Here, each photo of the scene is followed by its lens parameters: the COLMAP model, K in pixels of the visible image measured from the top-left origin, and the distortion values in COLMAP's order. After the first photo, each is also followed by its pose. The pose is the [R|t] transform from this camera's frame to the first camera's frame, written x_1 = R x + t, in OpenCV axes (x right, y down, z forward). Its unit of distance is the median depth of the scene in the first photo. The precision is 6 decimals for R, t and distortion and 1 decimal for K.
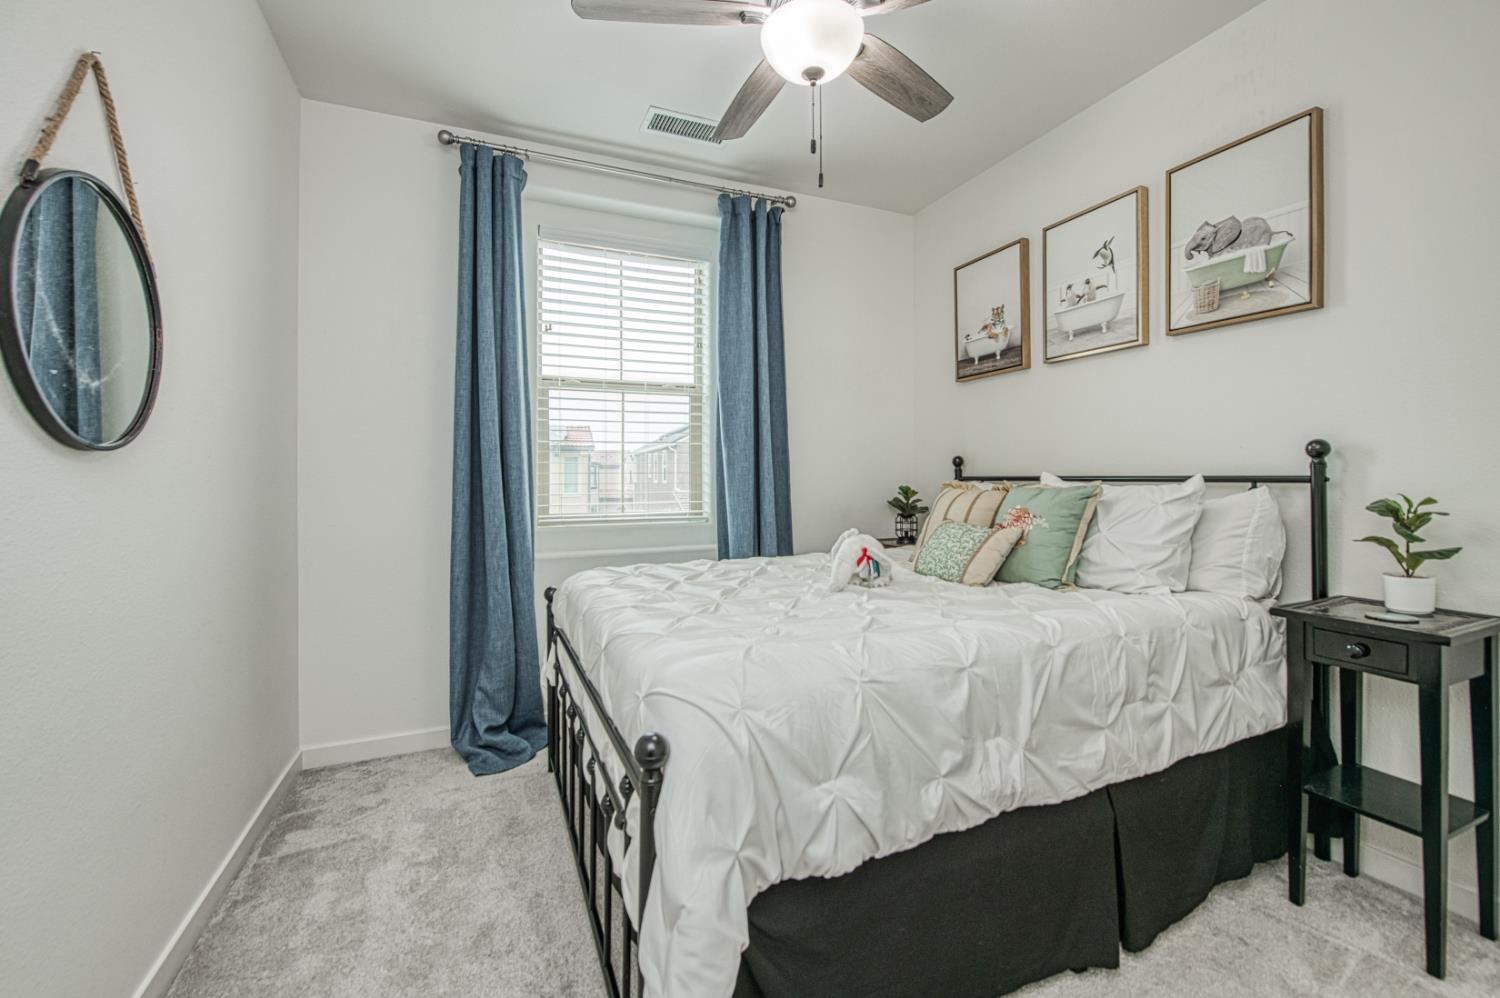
lens RADIAL K [[595.8, 0, 744.9], [0, 595.8, 485.2], [0, 0, 1]] dist [-0.001831, -0.000254]
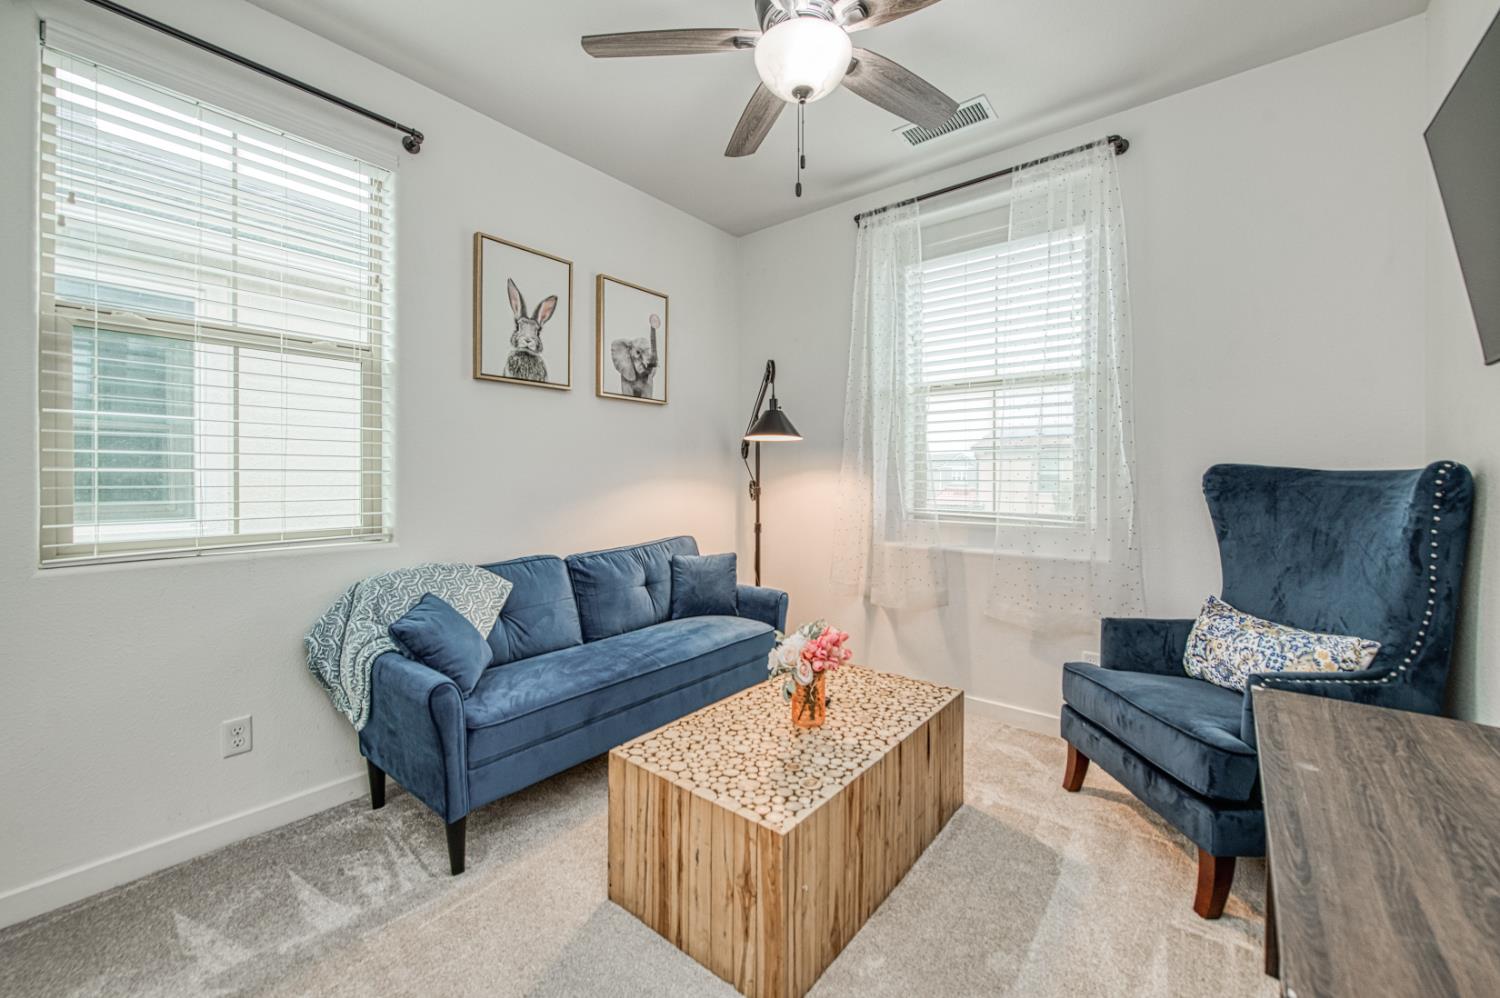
lens RADIAL K [[595.8, 0, 754.7], [0, 595.8, 485.0], [0, 0, 1]] dist [-0.001831, -0.000254]
pose [[0.882133, -0.001078, 0.470999, -0.014906], [0.000631, 0.999999, 0.001107, 0.001500], [-0.471000, -0.000679, 0.882133, 0.166336]]
